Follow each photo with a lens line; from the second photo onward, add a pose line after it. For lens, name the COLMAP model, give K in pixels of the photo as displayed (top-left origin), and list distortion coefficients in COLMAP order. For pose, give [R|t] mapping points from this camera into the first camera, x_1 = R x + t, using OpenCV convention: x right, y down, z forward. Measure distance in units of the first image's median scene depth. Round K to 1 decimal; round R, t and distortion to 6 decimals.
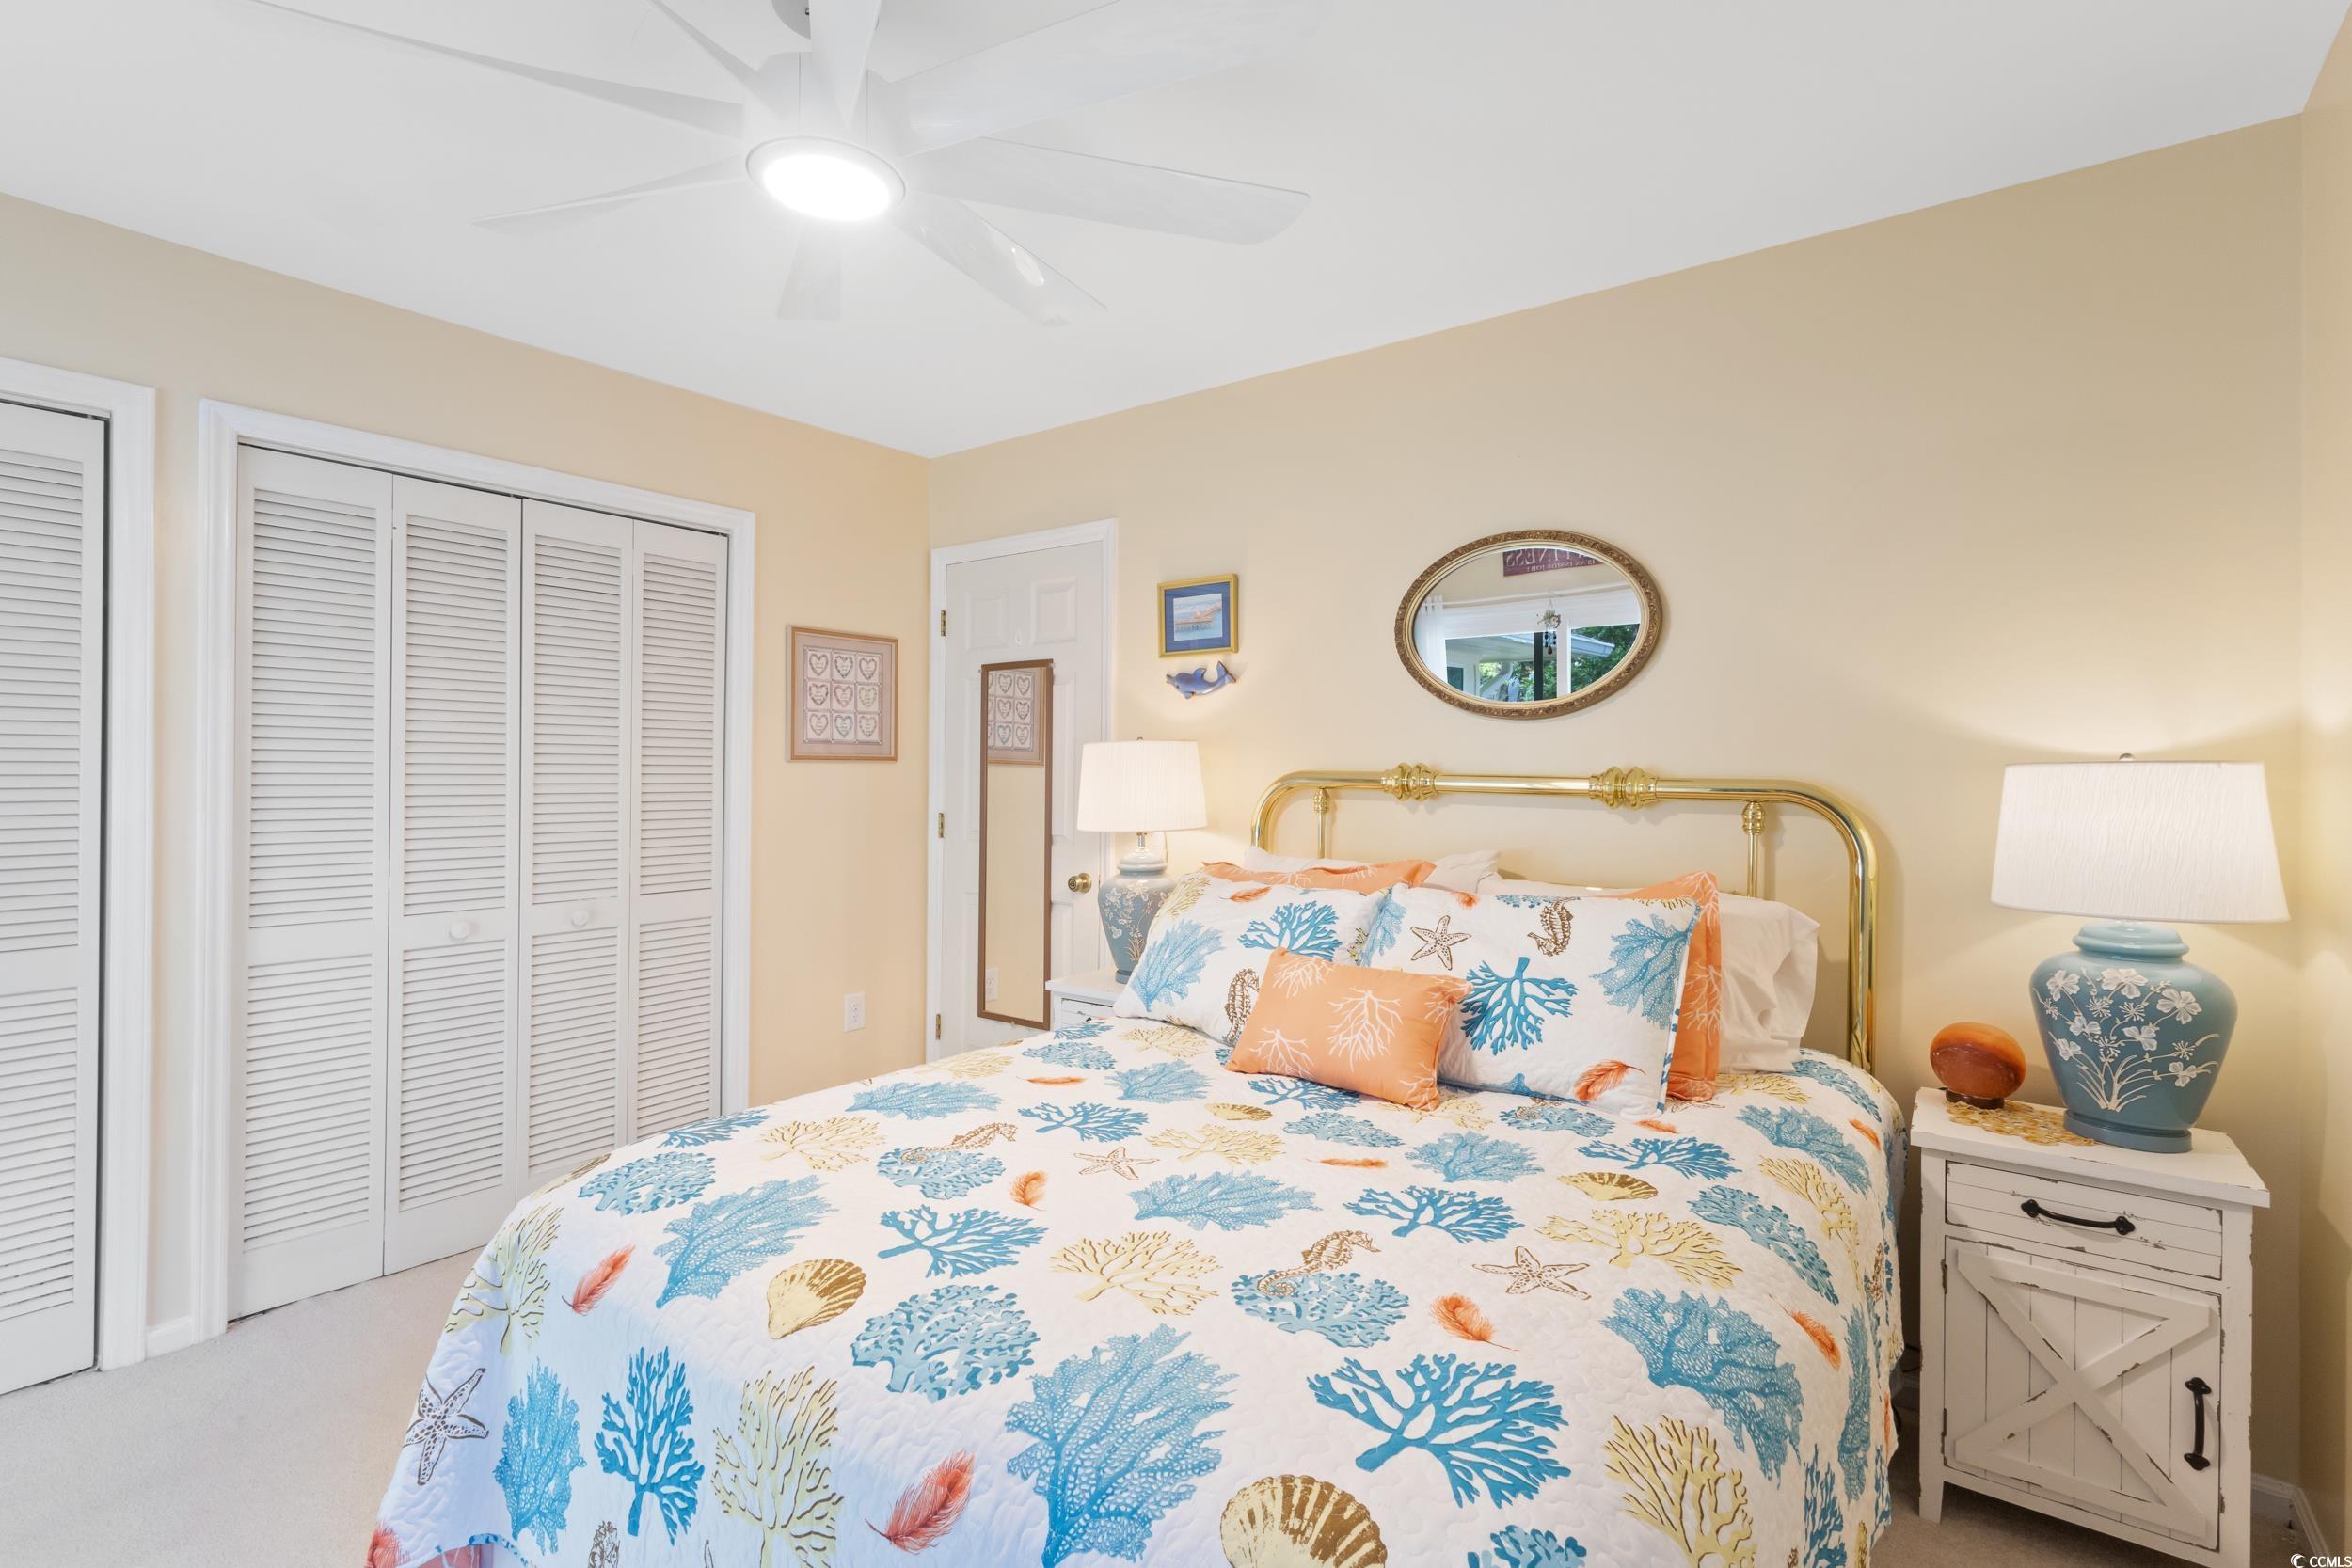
lens RADIAL K [[1088.8, 0, 1176.0], [0, 1088.8, 784.0], [0, 0, 1]] dist [-0.002773, 0.000200]
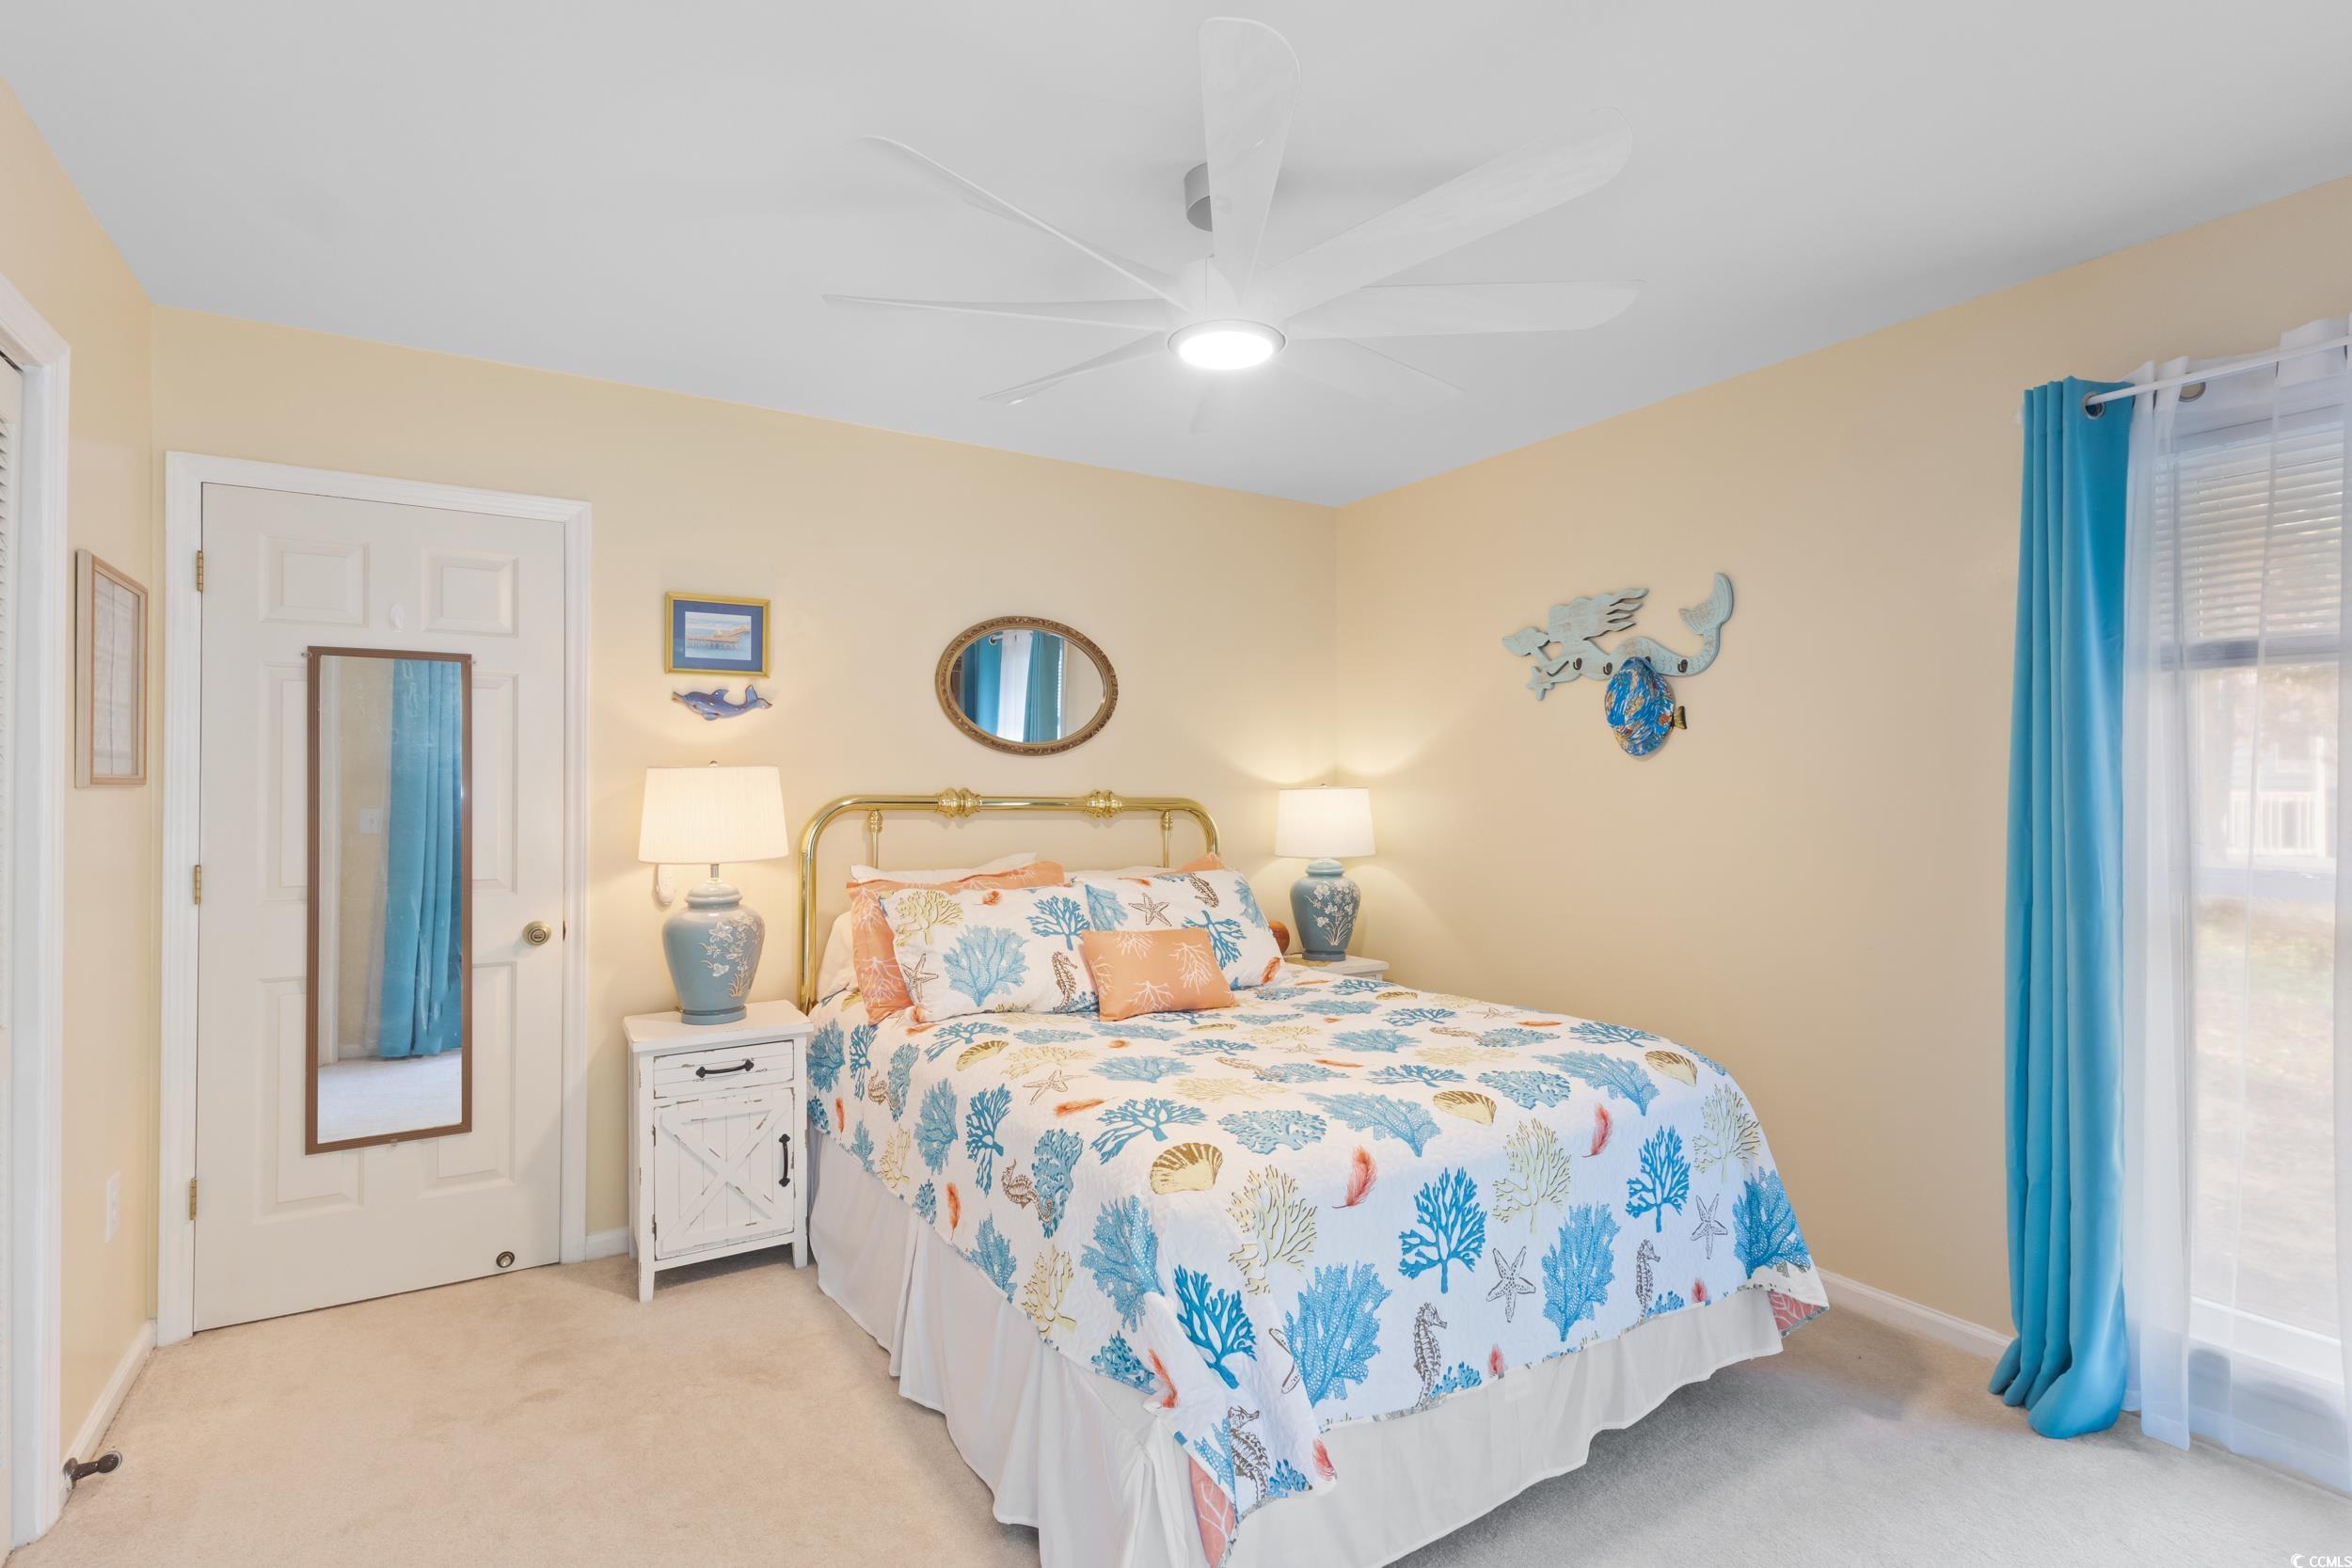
lens RADIAL K [[1088.8, 0, 1176.0], [0, 1088.8, 784.0], [0, 0, 1]] dist [-0.002773, 0.000200]
pose [[0.372615, -0.003424, 0.927980, -0.815884], [0.014504, 0.999893, -0.002134, -0.016373], [-0.927873, 0.014255, 0.372624, 0.301720]]
